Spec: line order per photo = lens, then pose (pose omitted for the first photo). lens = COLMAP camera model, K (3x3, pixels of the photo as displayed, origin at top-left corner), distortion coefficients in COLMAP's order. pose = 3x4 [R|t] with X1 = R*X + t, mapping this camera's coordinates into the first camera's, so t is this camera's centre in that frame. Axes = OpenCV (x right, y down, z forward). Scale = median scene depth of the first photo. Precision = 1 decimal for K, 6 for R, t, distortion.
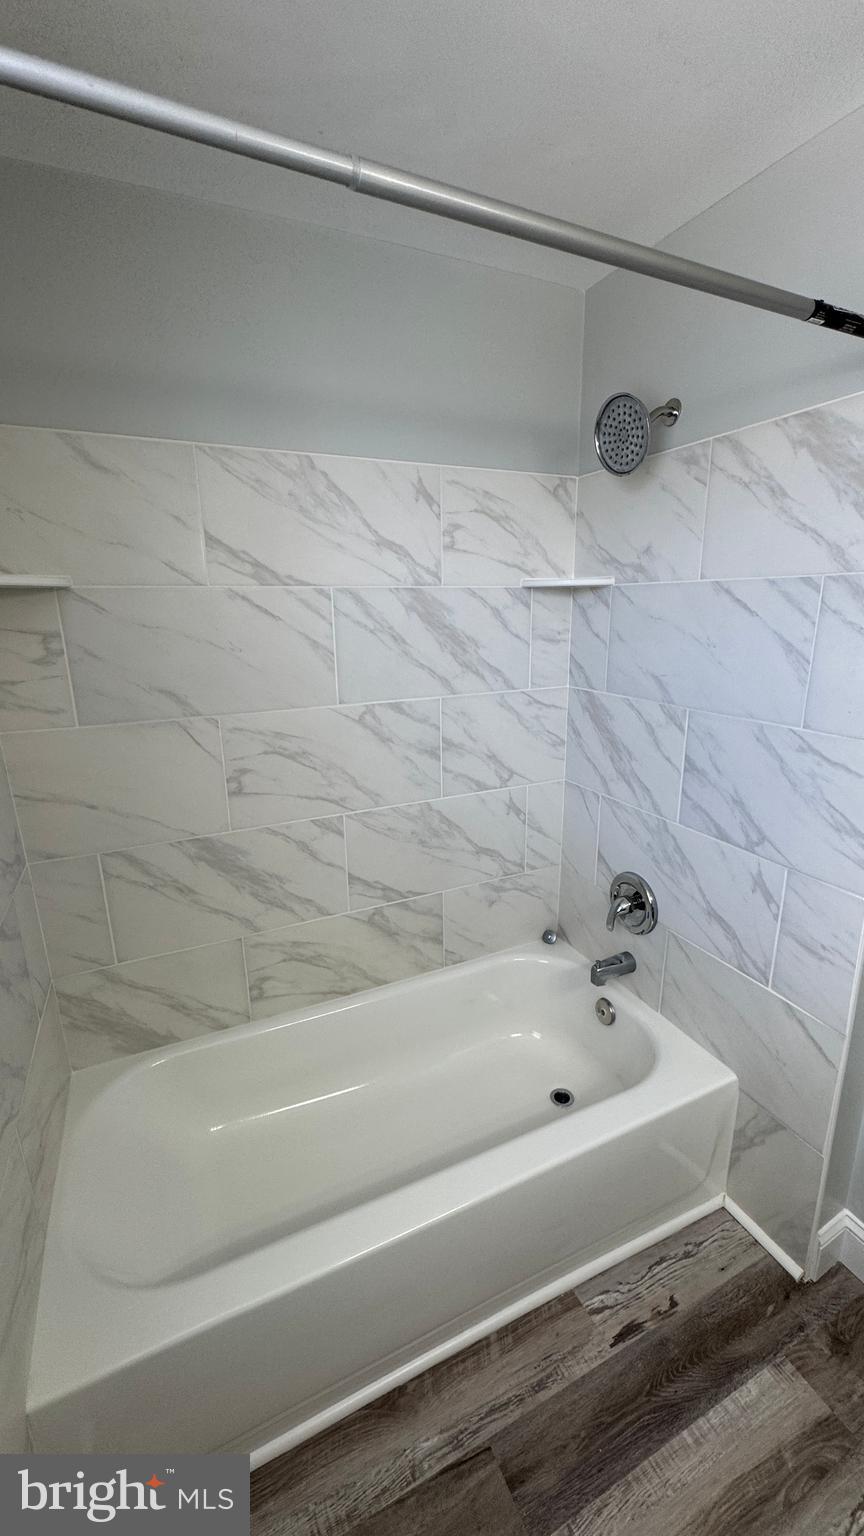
lens RADIAL K [[613.6, 0, 429.2], [0, 613.6, 763.0], [0, 0, 1]] dist [-0.007946, 0.000825]
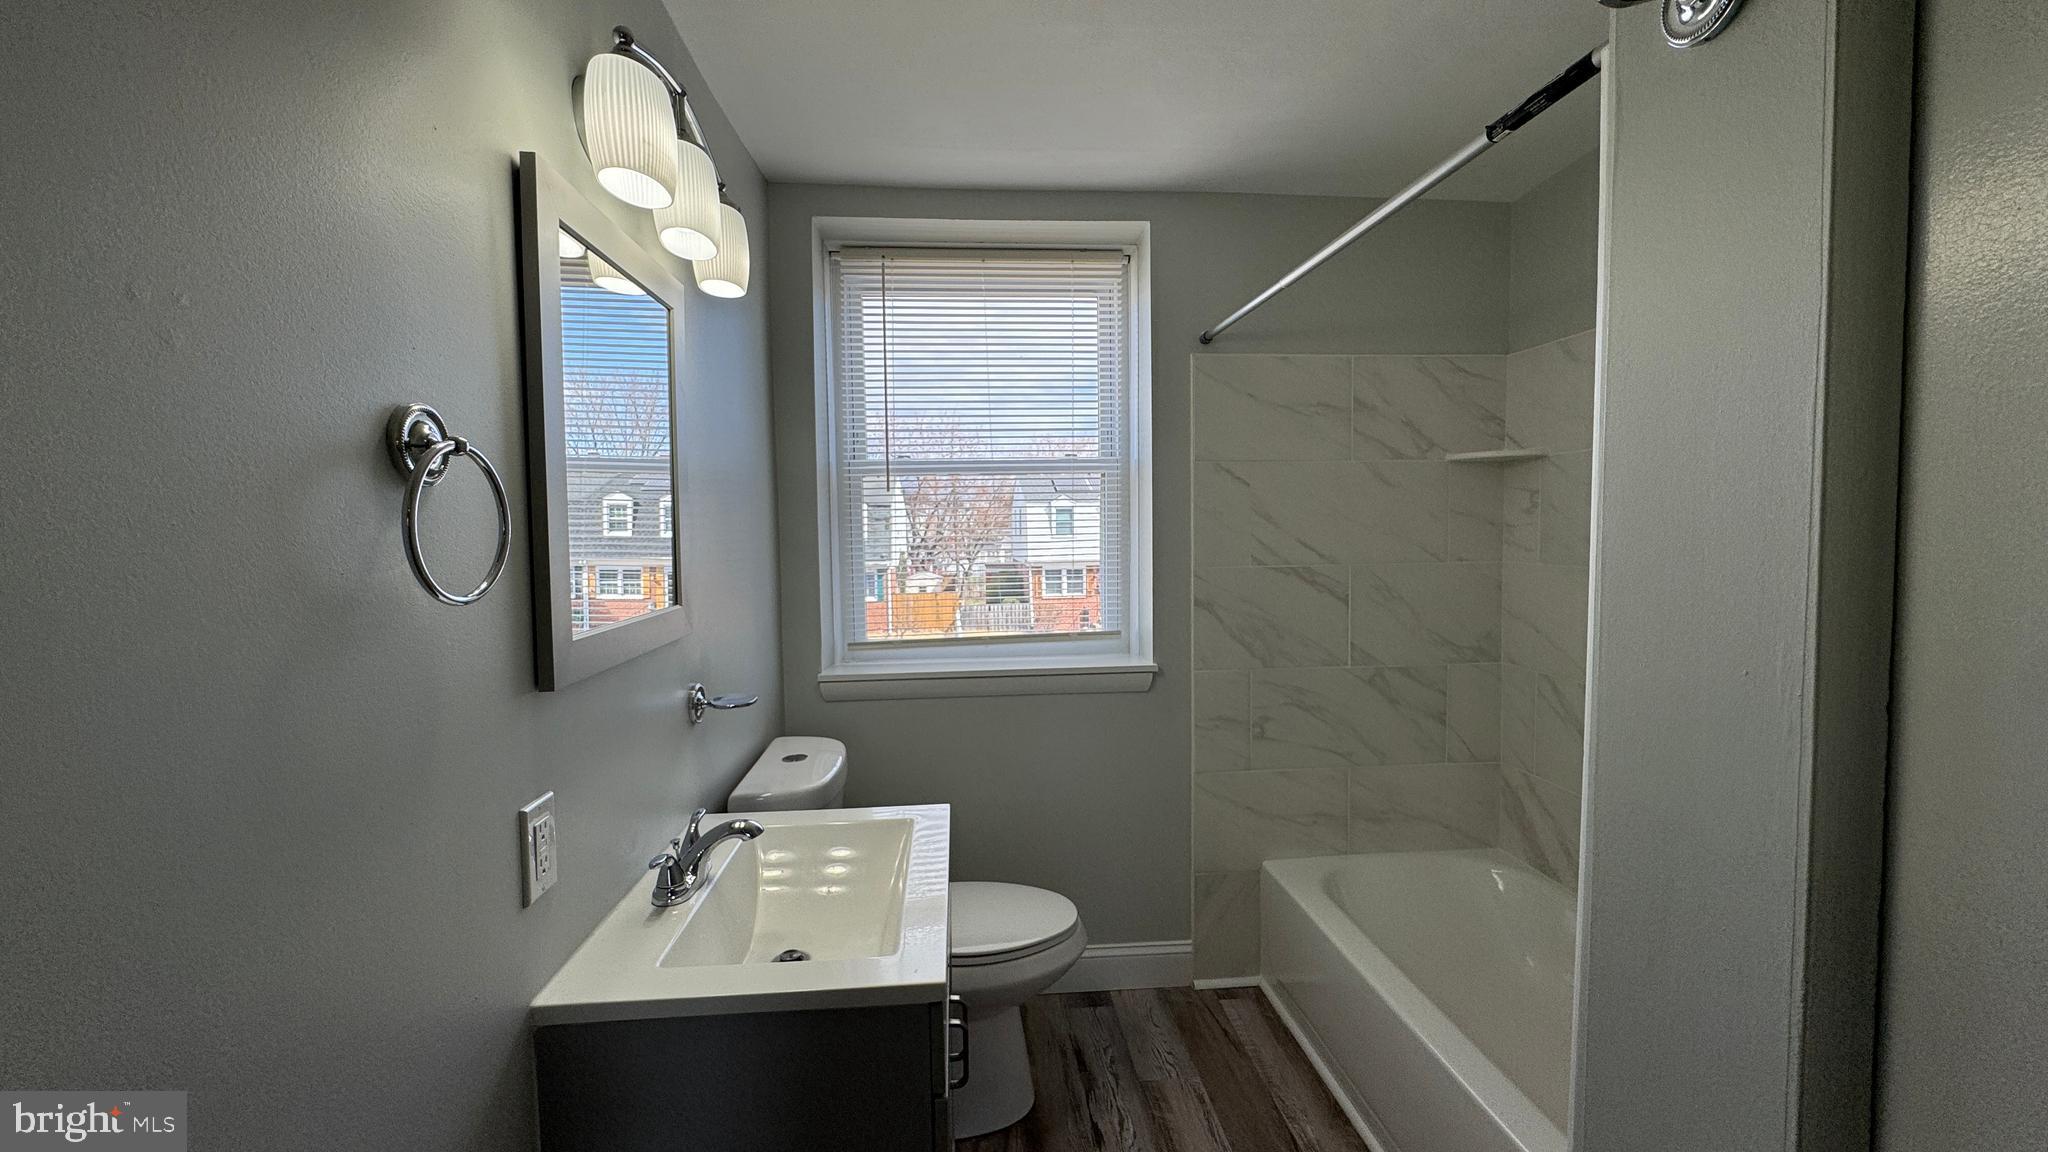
lens RADIAL K [[818.2, 0, 1024.2], [0, 818.2, 567.2], [0, 0, 1]] dist [-0.007946, 0.000825]
pose [[-0.347922, 0.072289, -0.934732, 1.601986], [-0.215697, 0.964104, 0.154846, -0.100801], [0.912373, 0.255494, -0.319841, 0.689684]]
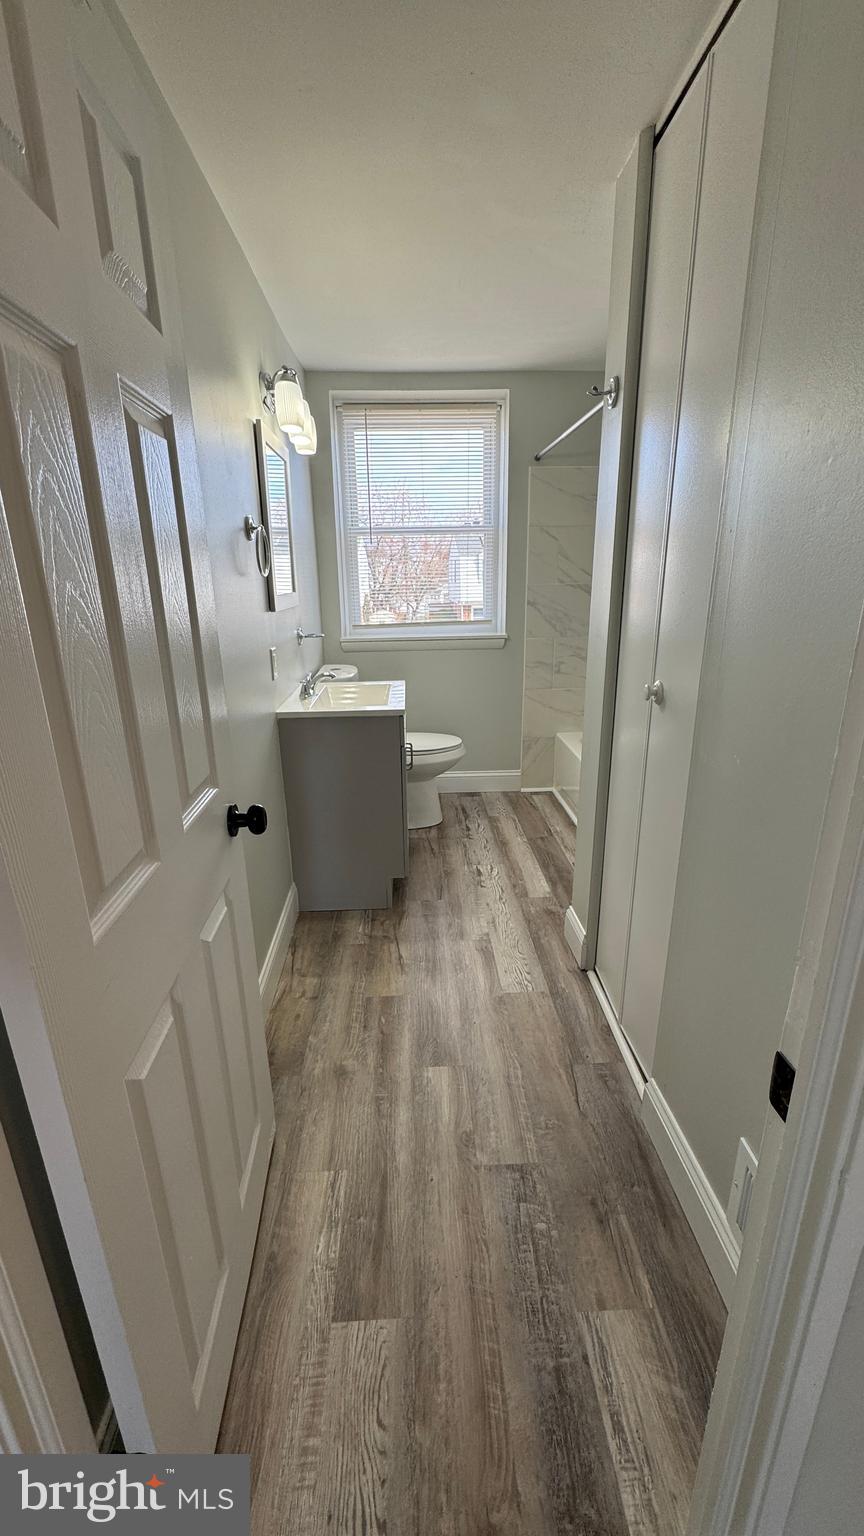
lens RADIAL K [[613.6, 0, 429.3], [0, 613.6, 766.9], [0, 0, 1]] dist [-0.007946, 0.000825]
pose [[-0.391815, 0.299619, -0.869890, 2.611764], [-0.207567, 0.892325, 0.400839, -0.179690], [0.896324, 0.337615, -0.287435, 1.156861]]
